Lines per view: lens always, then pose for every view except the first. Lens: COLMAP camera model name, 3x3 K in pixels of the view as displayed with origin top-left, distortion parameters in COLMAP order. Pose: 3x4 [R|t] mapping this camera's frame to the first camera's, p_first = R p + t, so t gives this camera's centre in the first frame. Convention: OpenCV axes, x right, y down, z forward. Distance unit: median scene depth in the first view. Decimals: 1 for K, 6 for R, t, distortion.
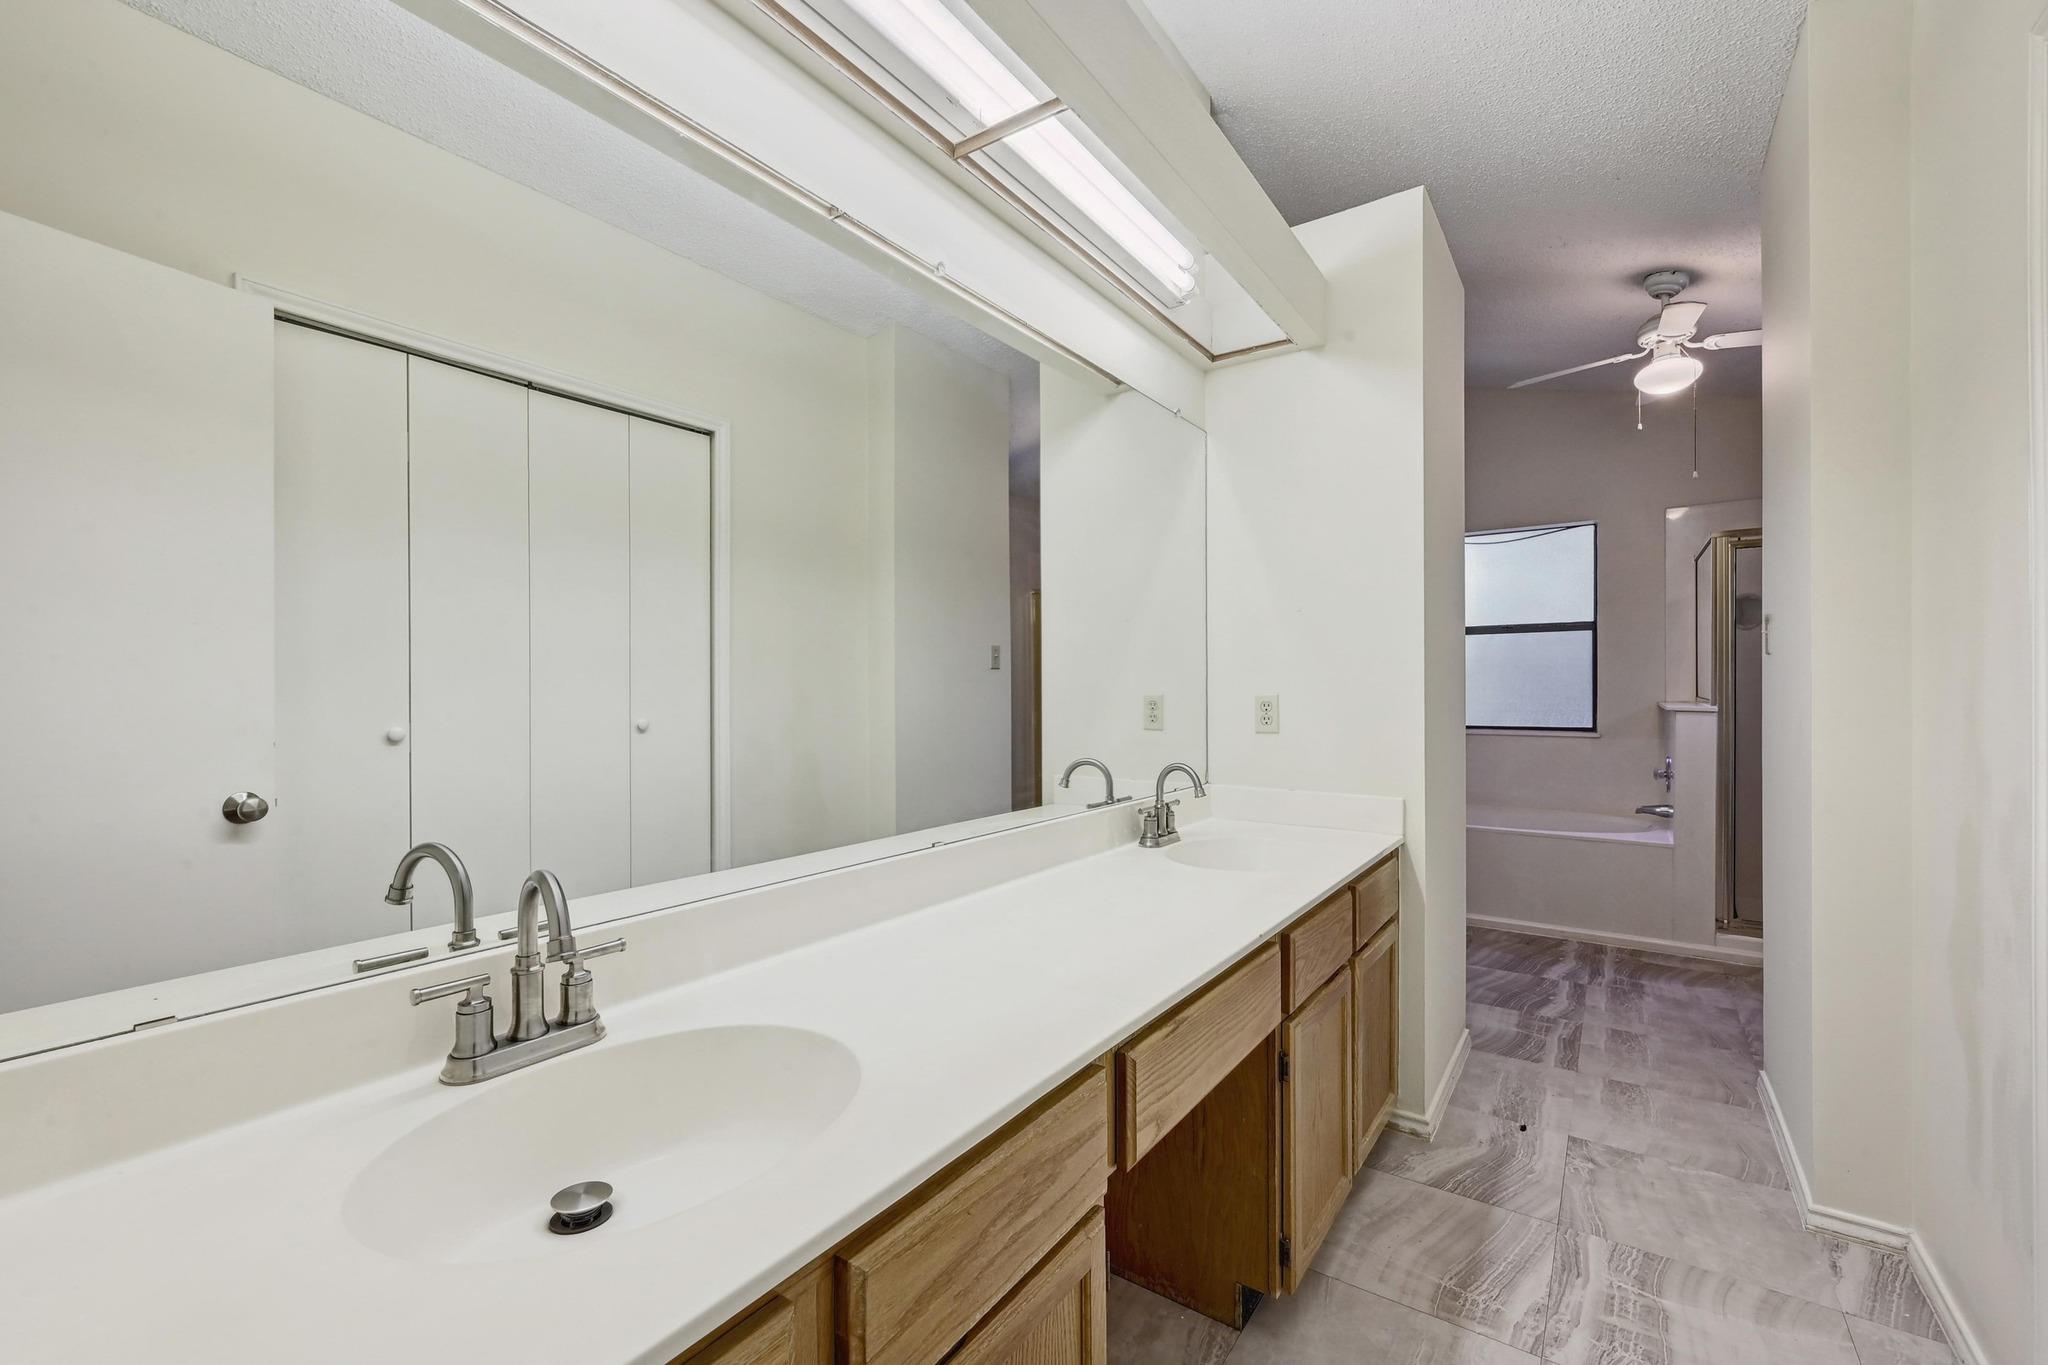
lens RADIAL K [[841.6, 0, 1025.9], [0, 841.6, 686.3], [0, 0, 1]] dist [0.003673, 0.000168]
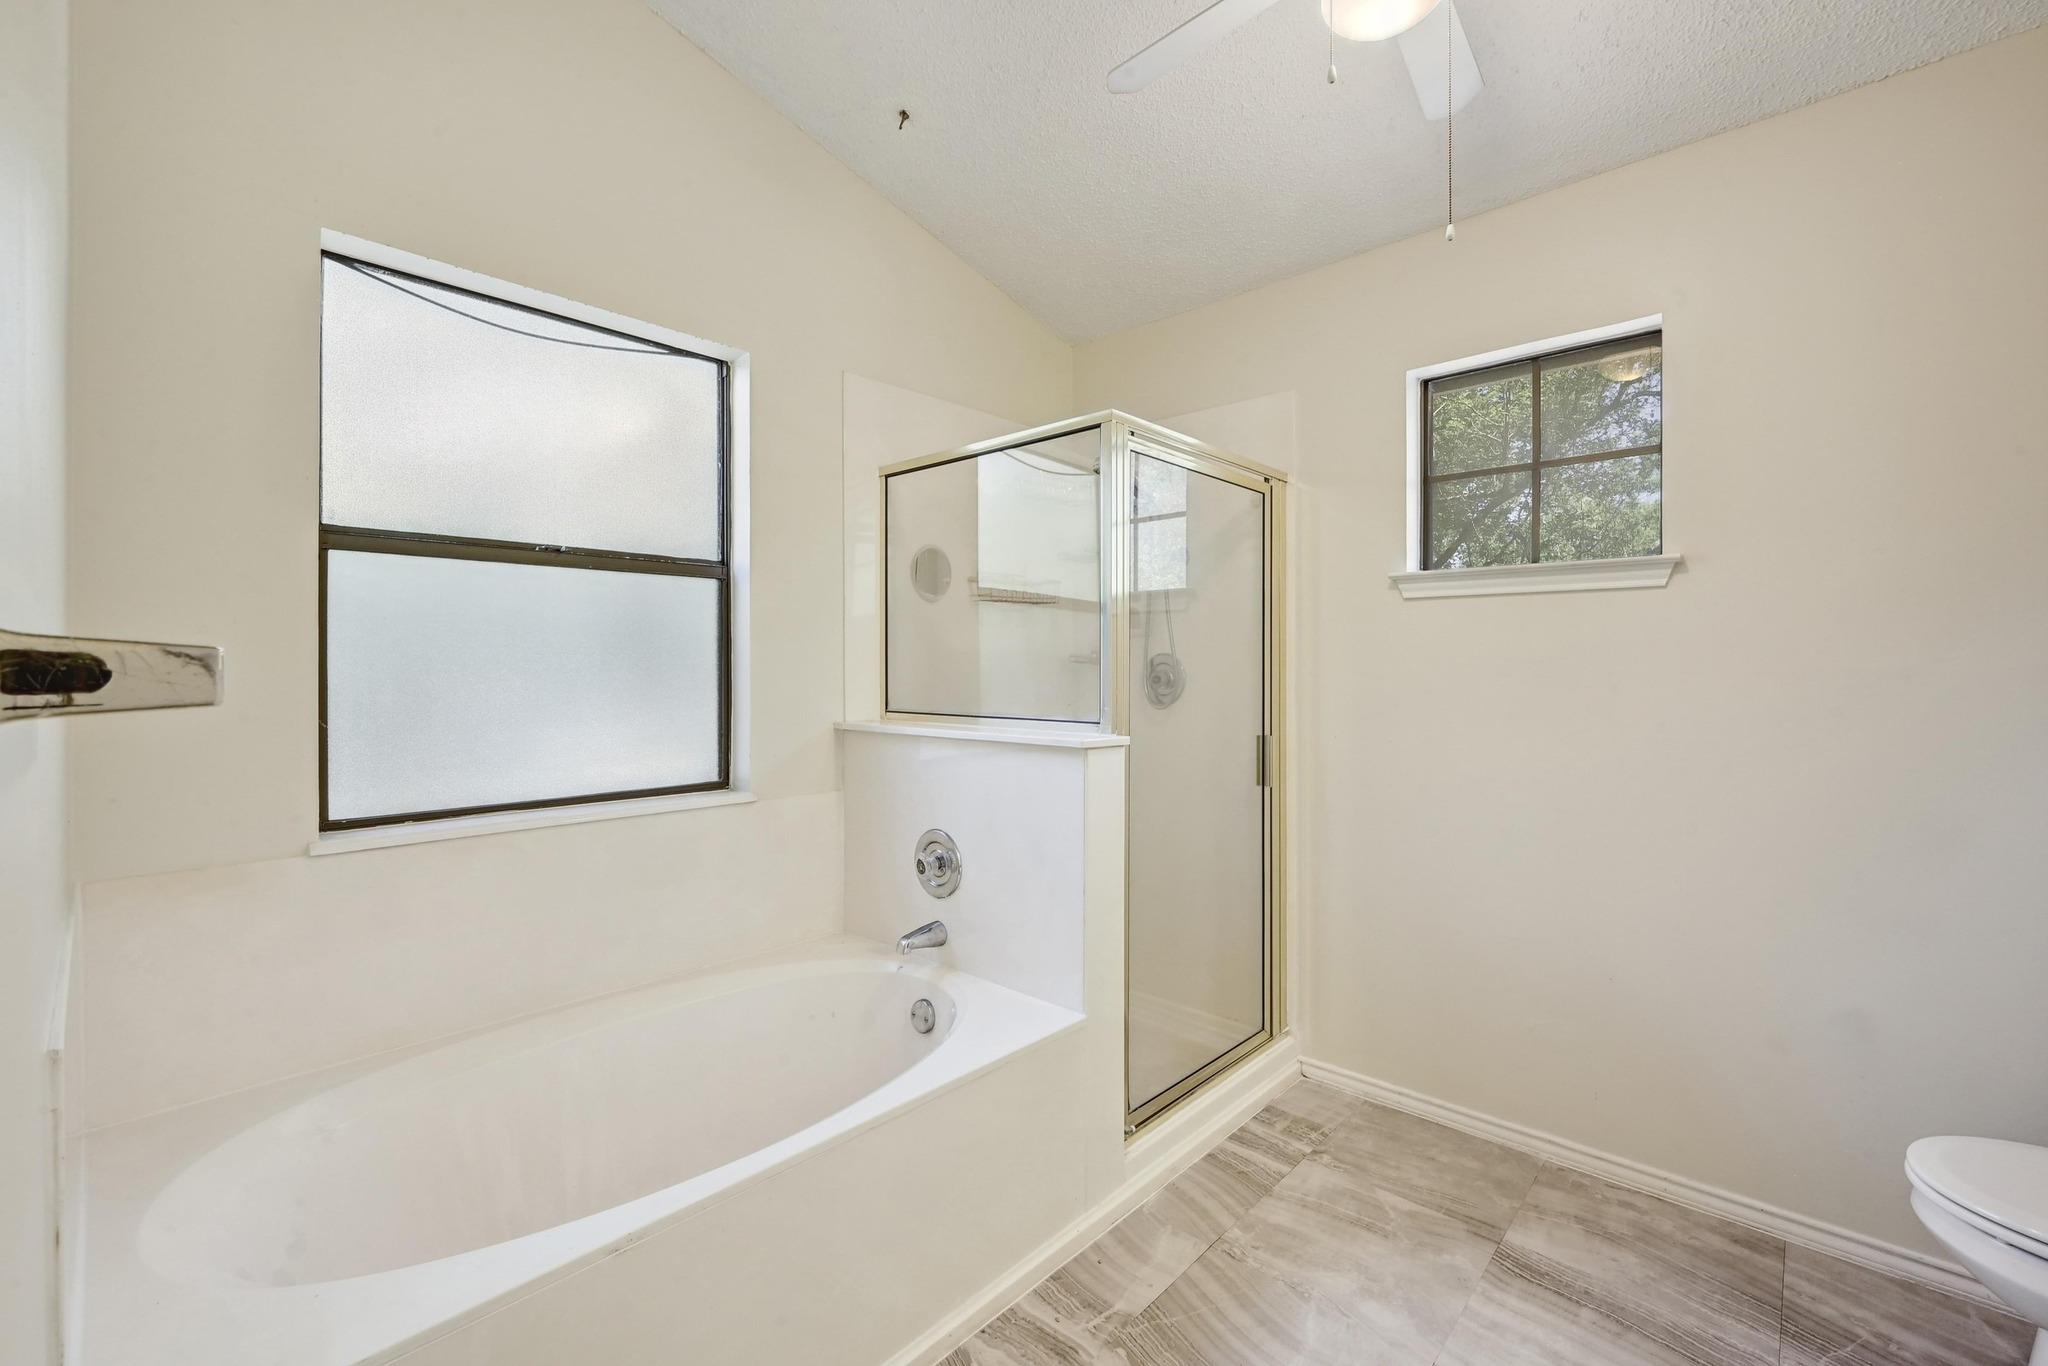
lens RADIAL K [[841.6, 0, 1026.6], [0, 841.6, 680.0], [0, 0, 1]] dist [0.003673, 0.000168]
pose [[0.118077, -0.009260, 0.992961, 0.224596], [0.001381, 0.999957, 0.009161, -0.013645], [-0.993003, 0.000289, 0.118085, 0.807578]]
